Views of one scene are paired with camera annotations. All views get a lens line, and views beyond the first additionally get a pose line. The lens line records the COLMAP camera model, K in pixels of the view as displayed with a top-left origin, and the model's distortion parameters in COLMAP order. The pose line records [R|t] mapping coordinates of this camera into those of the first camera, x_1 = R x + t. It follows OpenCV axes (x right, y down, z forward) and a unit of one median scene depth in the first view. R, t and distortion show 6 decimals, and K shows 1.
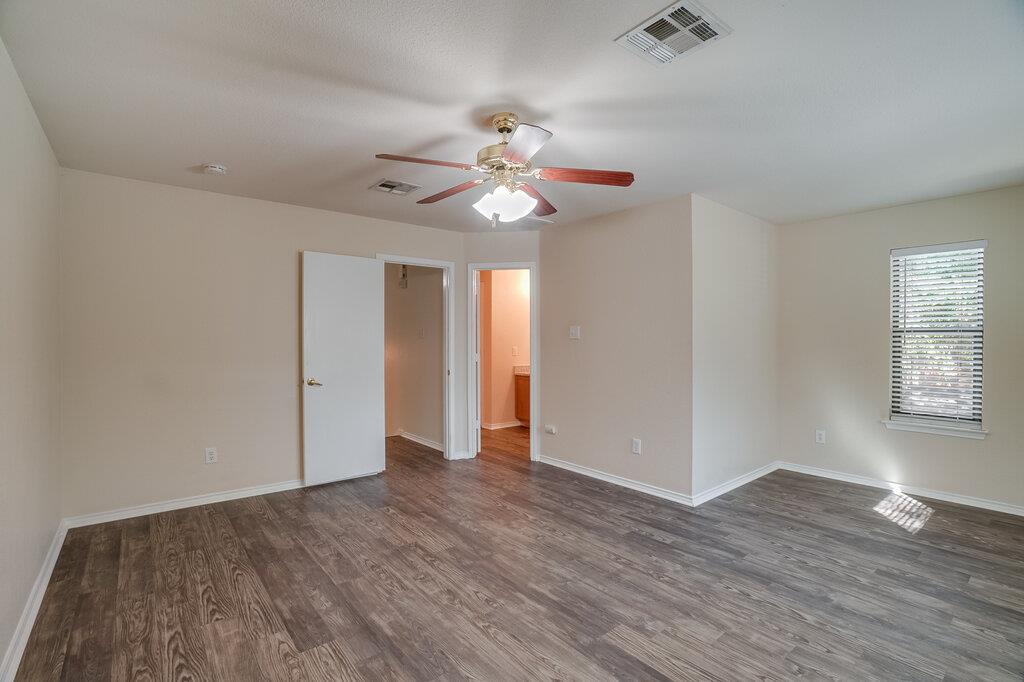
lens RADIAL K [[476.5, 0, 512.0], [0, 476.5, 341.0], [0, 0, 1]] dist [-0.066117, 0.024119]
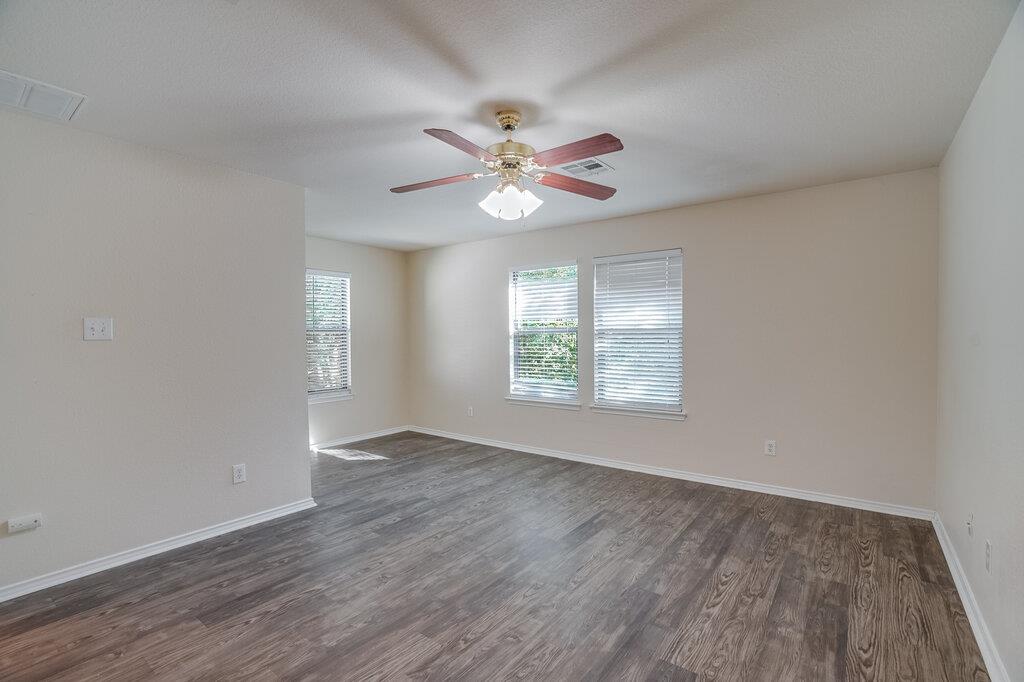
lens RADIAL K [[476.5, 0, 512.0], [0, 476.5, 341.0], [0, 0, 1]] dist [-0.066117, 0.024119]
pose [[-0.243240, -0.014084, 0.969864, -0.816095], [0.013183, 0.999754, 0.017824, -0.006088], [-0.969877, 0.017121, -0.242994, 1.023735]]
